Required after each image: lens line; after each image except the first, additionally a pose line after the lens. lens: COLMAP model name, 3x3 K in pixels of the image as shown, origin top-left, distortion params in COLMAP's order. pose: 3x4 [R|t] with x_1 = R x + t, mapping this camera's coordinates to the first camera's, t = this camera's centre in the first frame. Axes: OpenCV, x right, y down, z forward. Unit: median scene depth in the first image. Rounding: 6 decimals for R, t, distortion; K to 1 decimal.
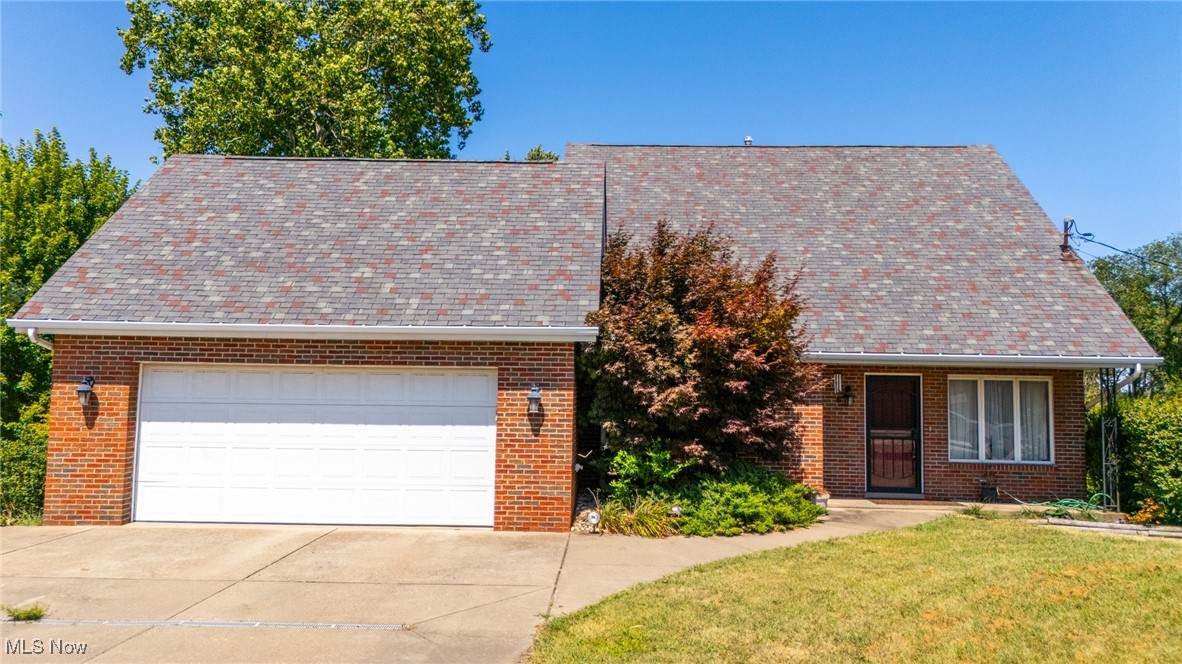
lens RADIAL K [[837.0, 0, 591.0], [0, 837.0, 332.0], [0, 0, 1]] dist [0.087619, -0.104618]
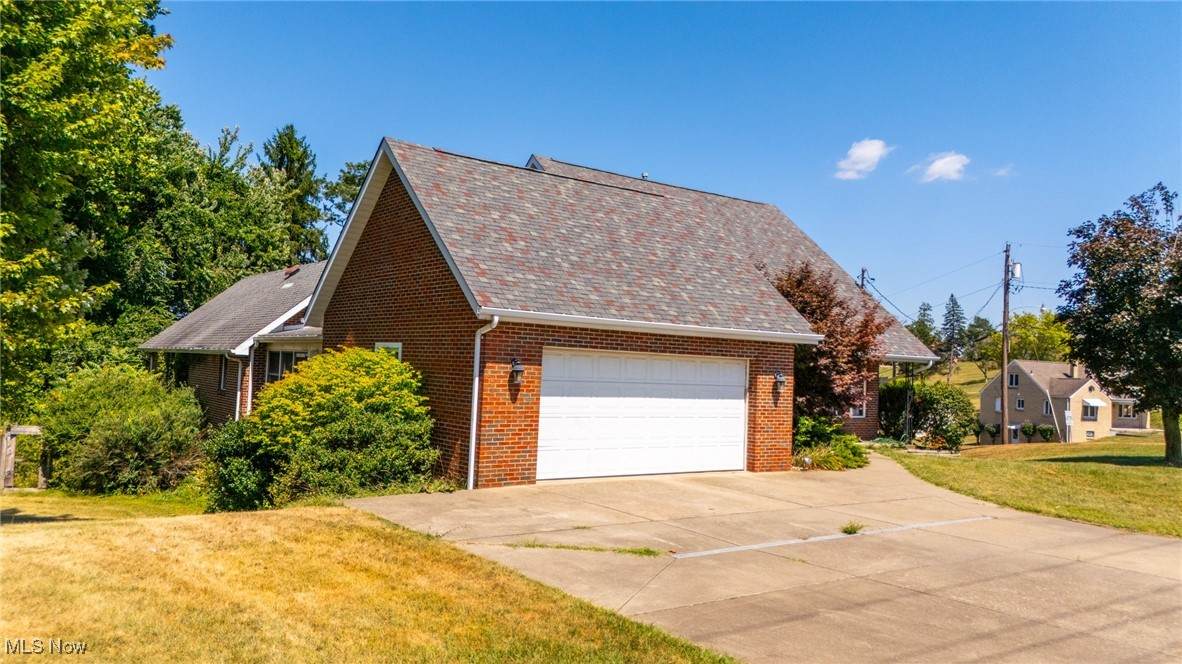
lens RADIAL K [[837.0, 0, 591.0], [0, 837.0, 332.0], [0, 0, 1]] dist [0.087619, -0.104618]
pose [[0.798405, 0.042831, 0.600595, -1.192019], [-0.071933, 0.997108, 0.024517, -0.018360], [-0.597808, -0.062777, 0.799177, 0.030462]]
